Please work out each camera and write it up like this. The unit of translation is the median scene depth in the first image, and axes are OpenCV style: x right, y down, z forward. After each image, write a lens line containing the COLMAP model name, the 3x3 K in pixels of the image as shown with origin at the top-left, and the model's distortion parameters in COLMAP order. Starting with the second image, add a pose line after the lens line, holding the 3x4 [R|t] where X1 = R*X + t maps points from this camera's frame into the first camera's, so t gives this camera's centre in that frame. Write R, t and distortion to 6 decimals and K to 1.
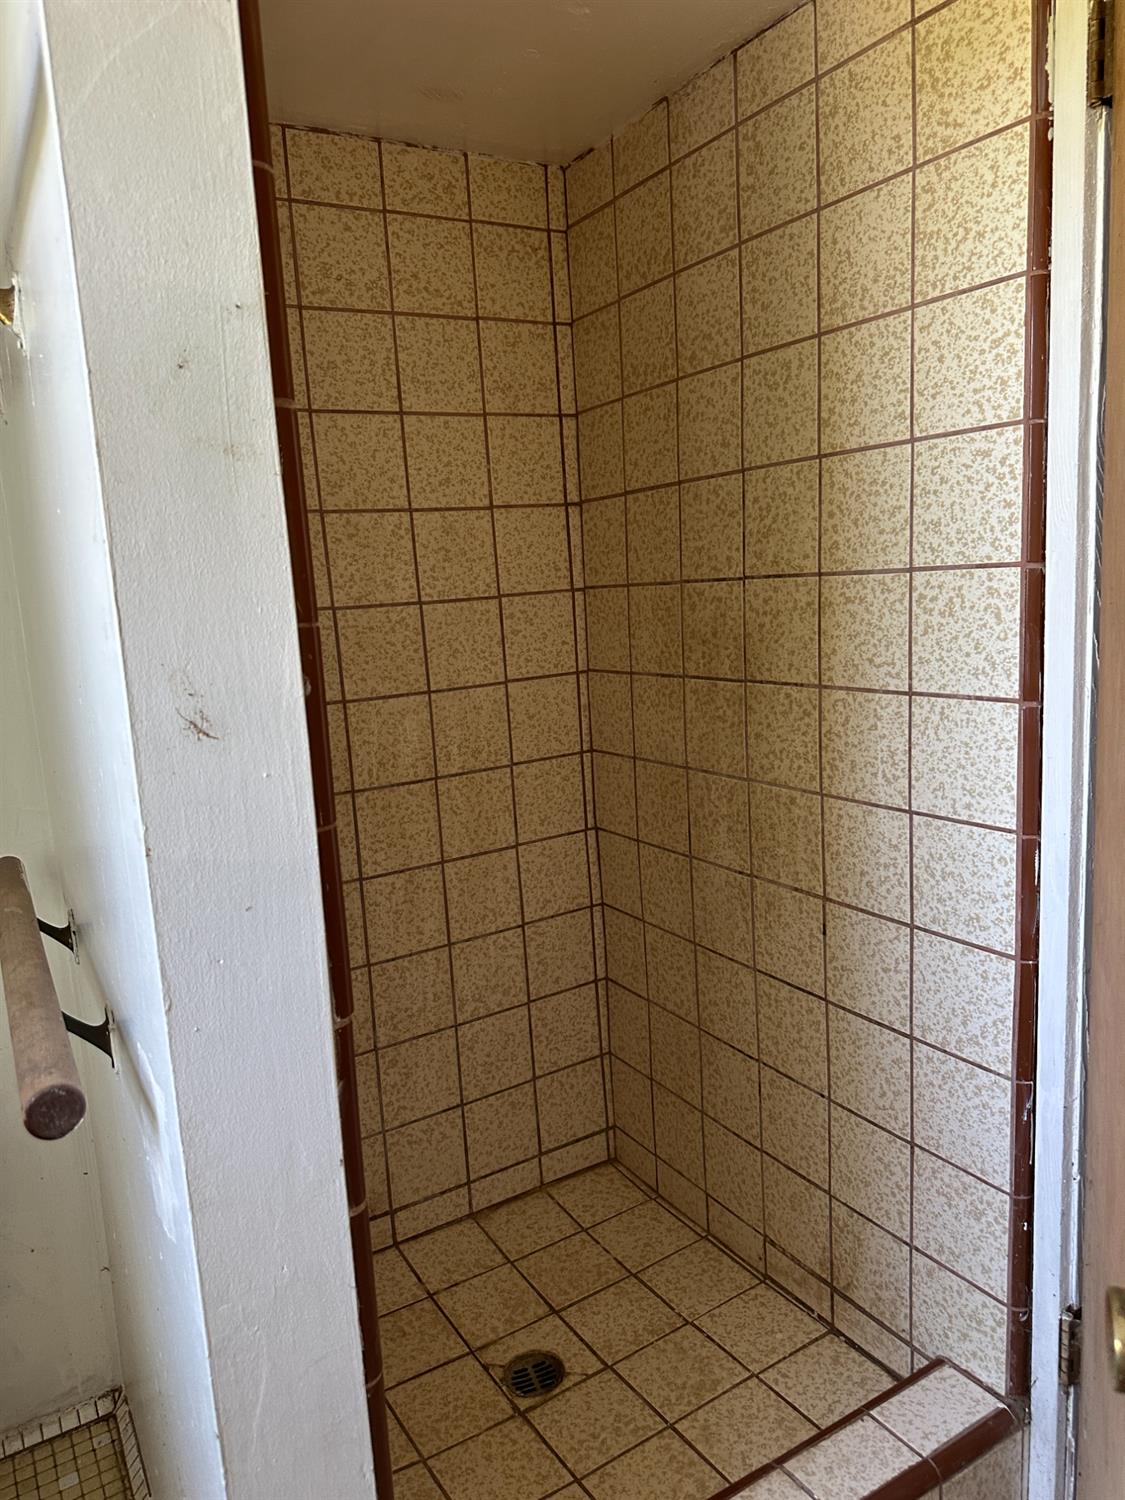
lens RADIAL K [[1053.2, 0, 562.4], [0, 1053.2, 749.3], [0, 0, 1]] dist [0.056692, -0.067535]
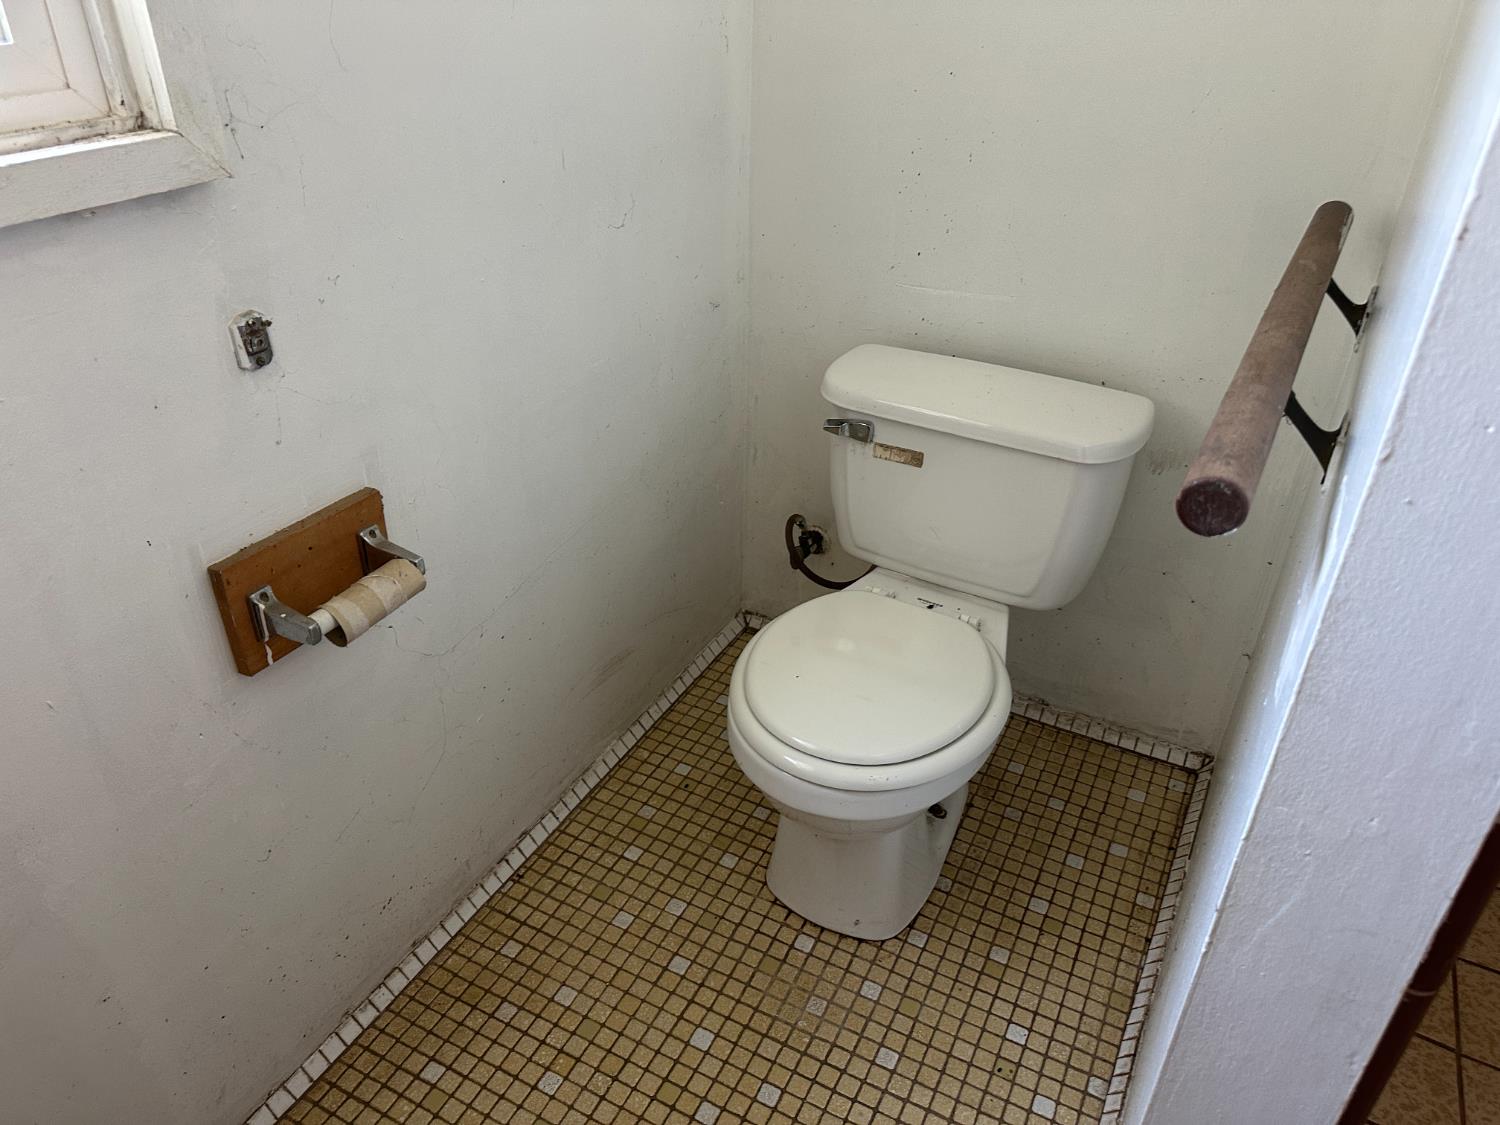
lens RADIAL K [[1053.2, 0, 778.7], [0, 1053.2, 555.9], [0, 0, 1]] dist [0.056692, -0.067535]
pose [[0.519623, 0.505412, -0.688876, -0.036280], [-0.185614, 0.853794, 0.486399, 0.017211], [0.833990, -0.124879, 0.537463, 0.180822]]
